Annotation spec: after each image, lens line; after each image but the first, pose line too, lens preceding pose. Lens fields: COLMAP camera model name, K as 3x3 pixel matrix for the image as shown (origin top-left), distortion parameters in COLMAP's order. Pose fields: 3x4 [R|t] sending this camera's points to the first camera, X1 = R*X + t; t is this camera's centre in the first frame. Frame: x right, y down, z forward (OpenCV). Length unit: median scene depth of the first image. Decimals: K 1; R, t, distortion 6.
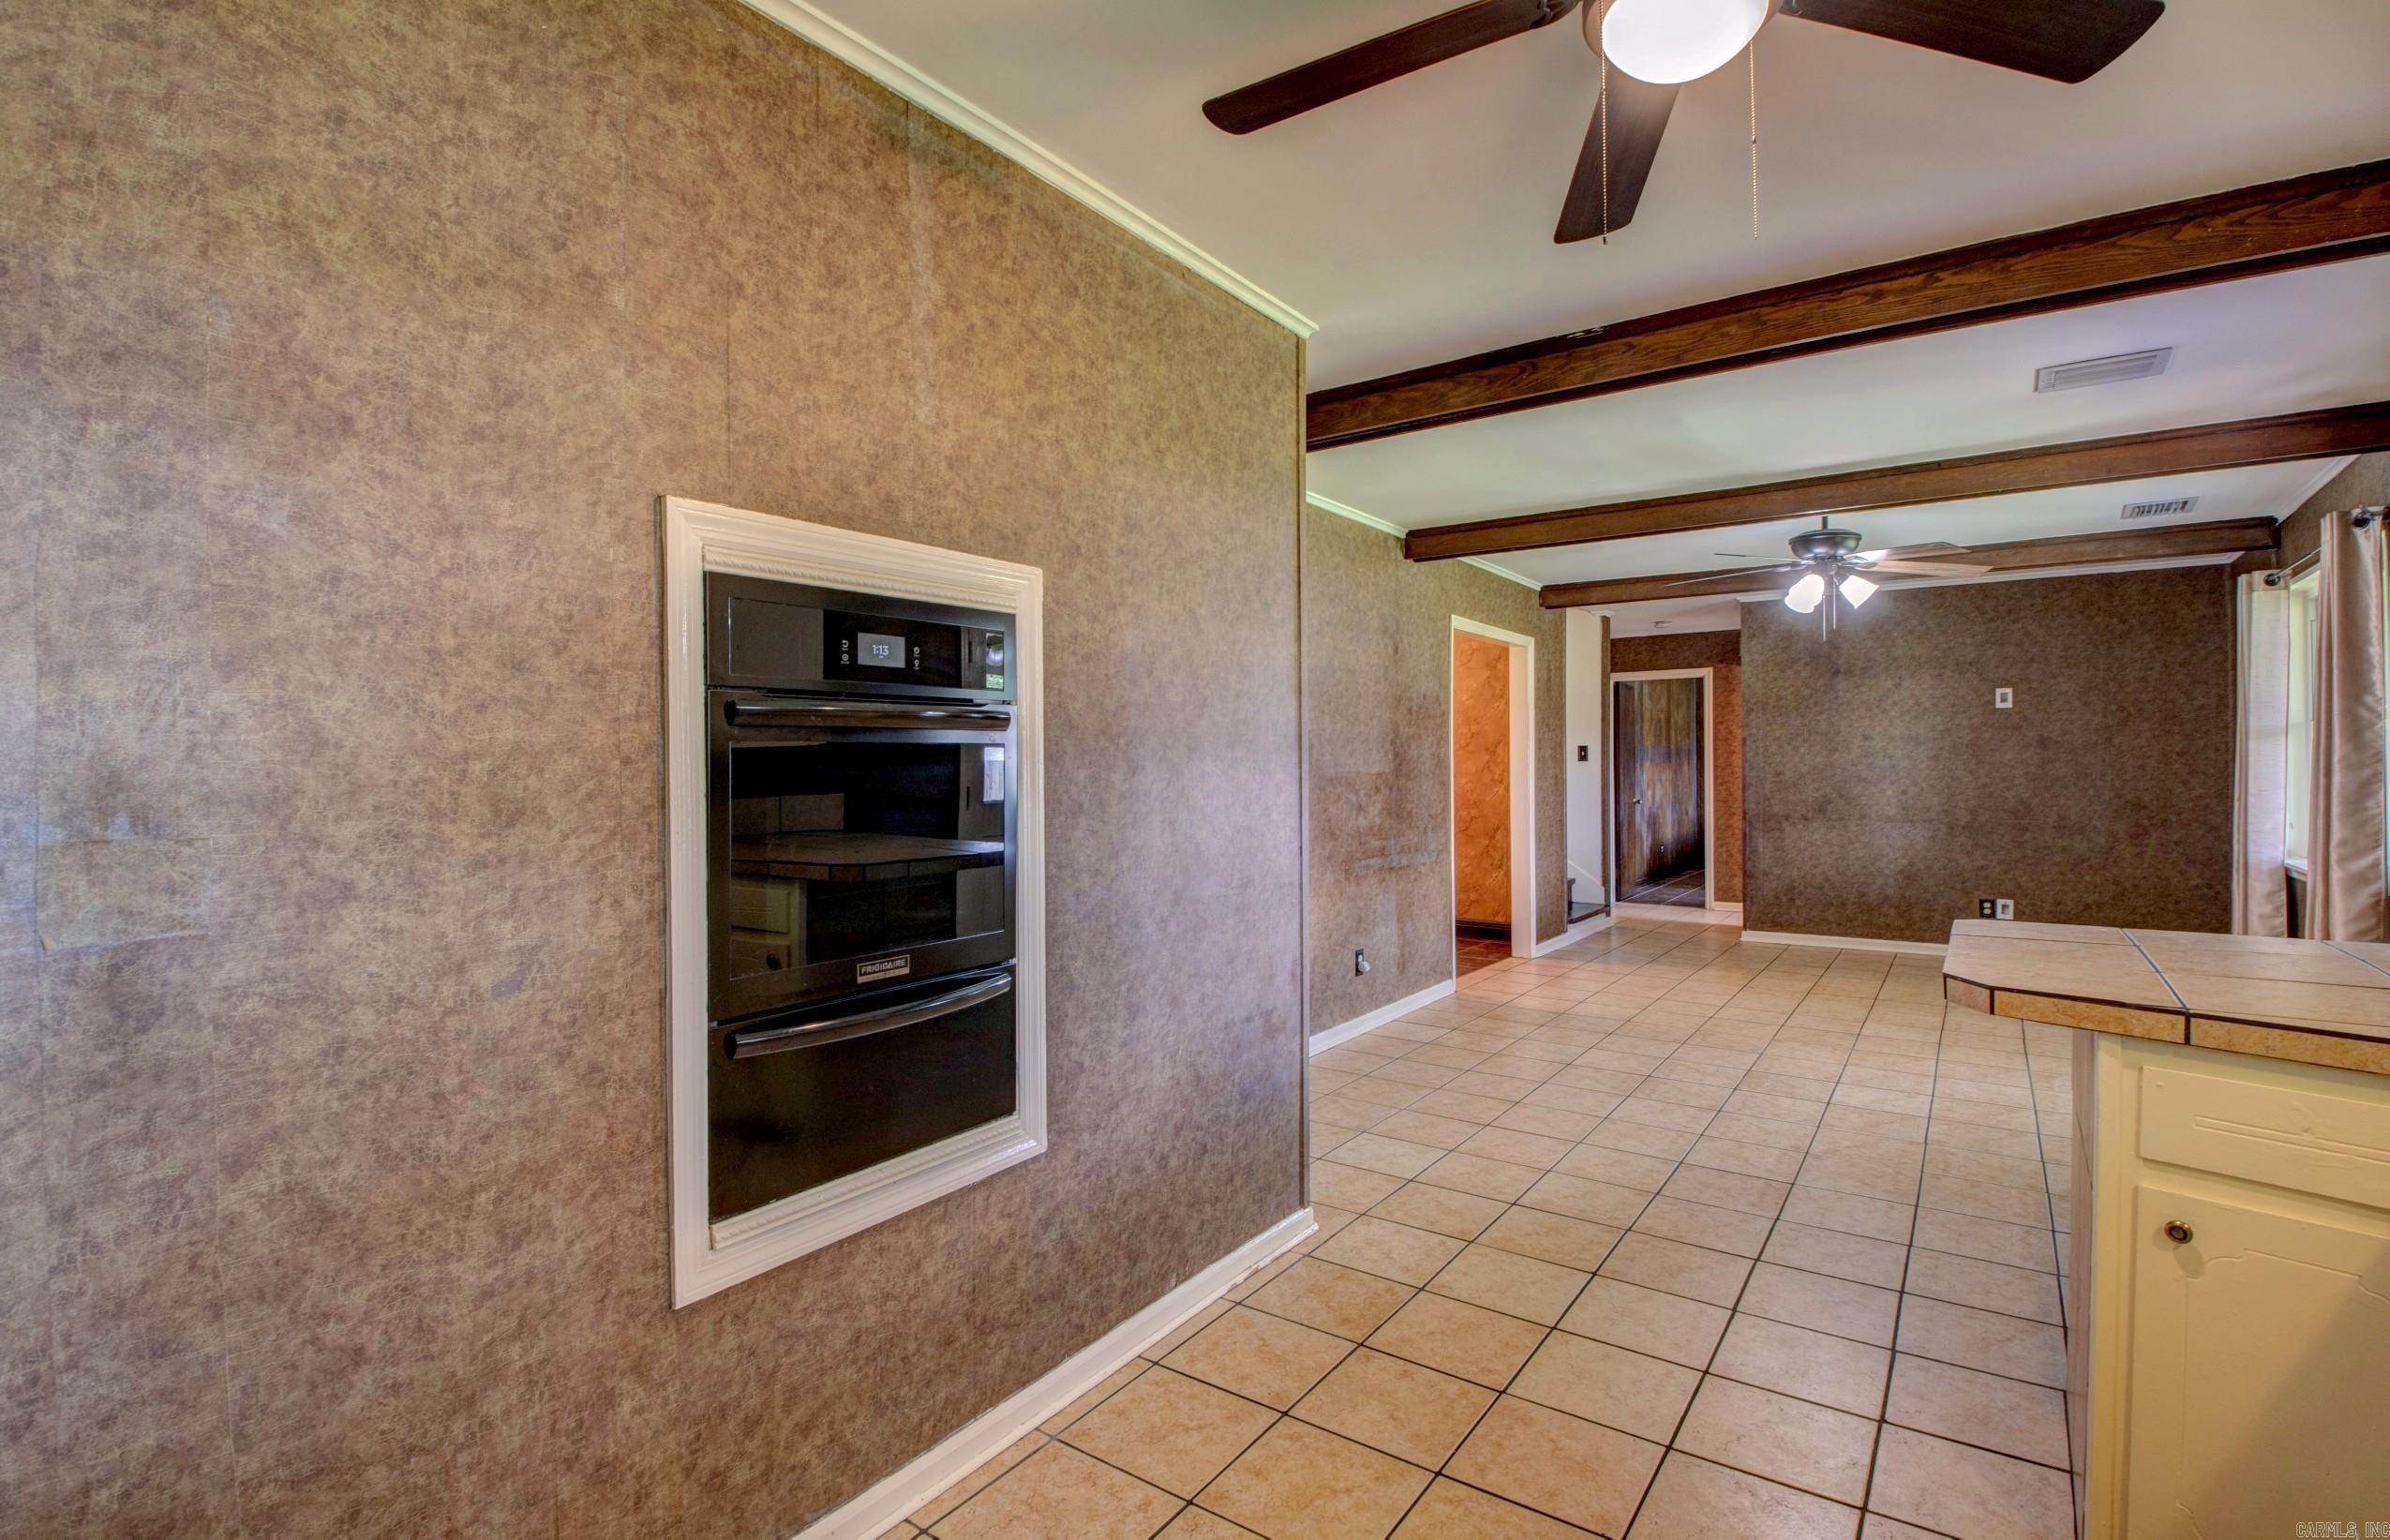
lens RADIAL K [[1112.9, 0, 1188.2], [0, 1112.9, 754.6], [0, 0, 1]] dist [0.004208, -0.019400]
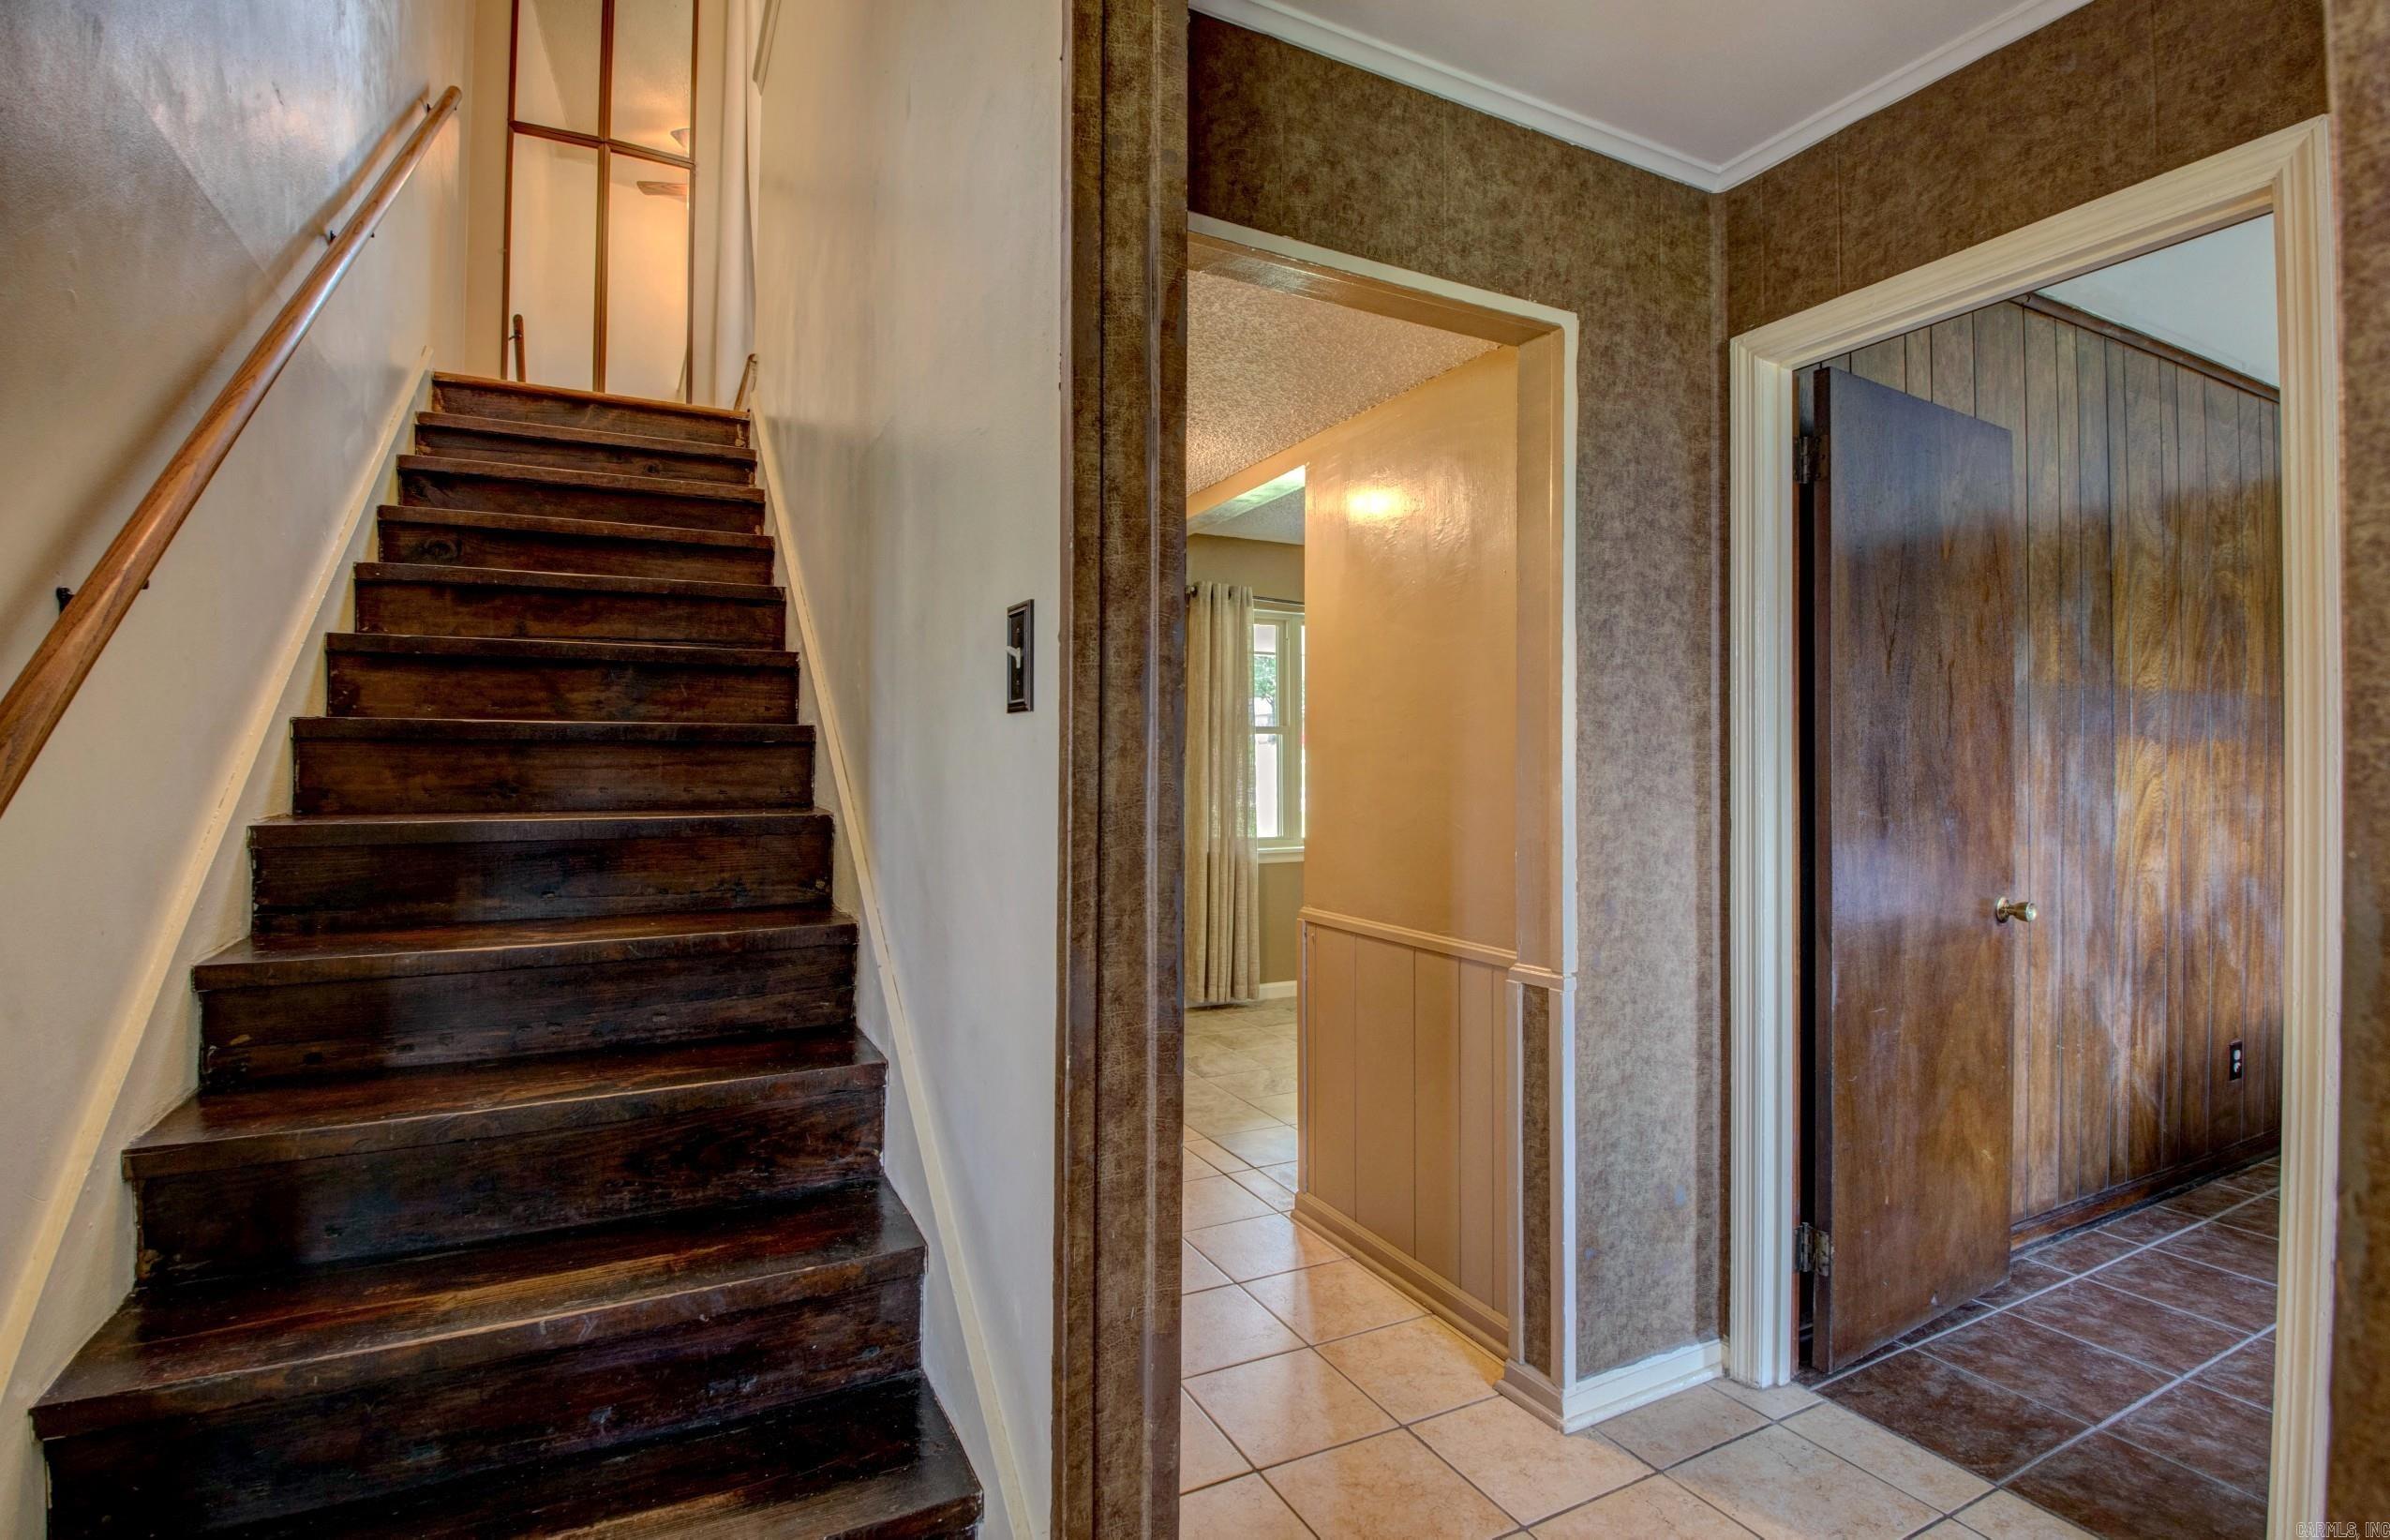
lens RADIAL K [[1112.9, 0, 1192.6], [0, 1112.9, 755.7], [0, 0, 1]] dist [0.004208, -0.019400]
pose [[0.890366, 0.004883, -0.455220, 0.720314], [-0.001829, 0.999973, 0.007148, 0.016278], [0.455242, -0.005531, 0.890350, 1.433528]]
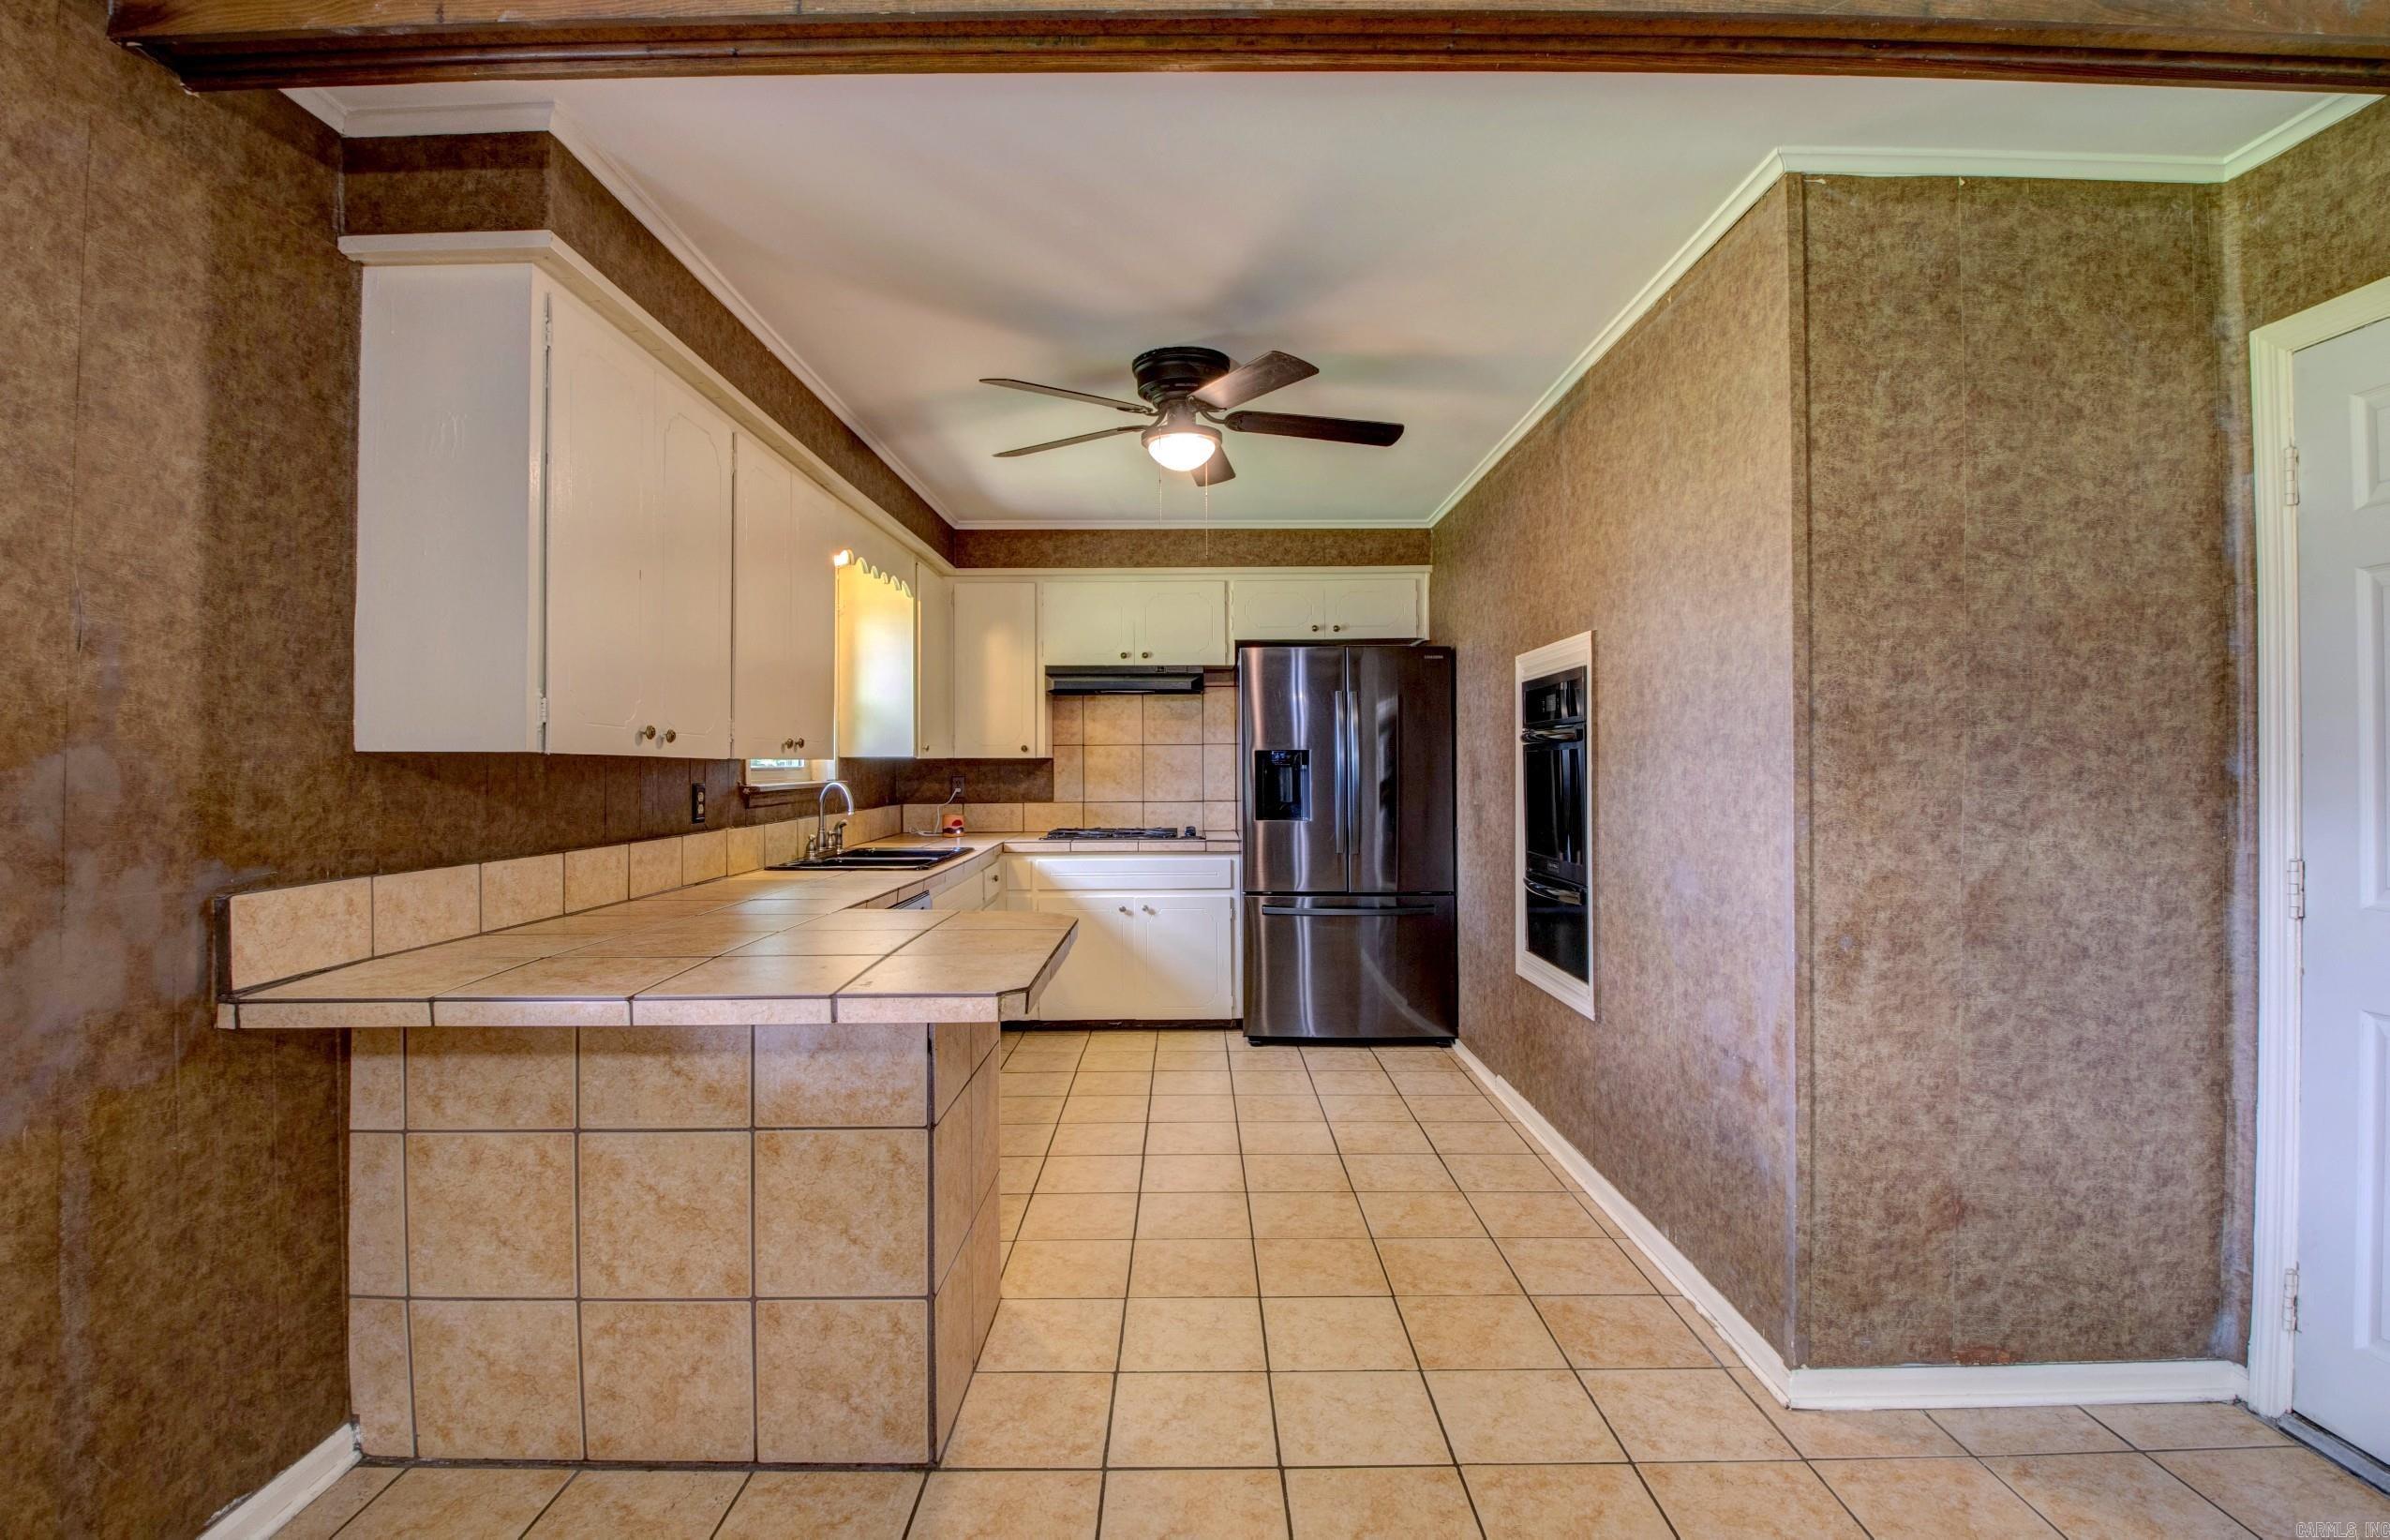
lens RADIAL K [[1112.9, 0, 1193.6], [0, 1112.9, 757.8], [0, 0, 1]] dist [0.004208, -0.019400]
pose [[-0.810450, 0.004309, -0.585792, 0.476009], [0.011634, 0.999894, -0.008741, 0.004269], [0.585692, -0.013899, -0.810415, 0.766524]]
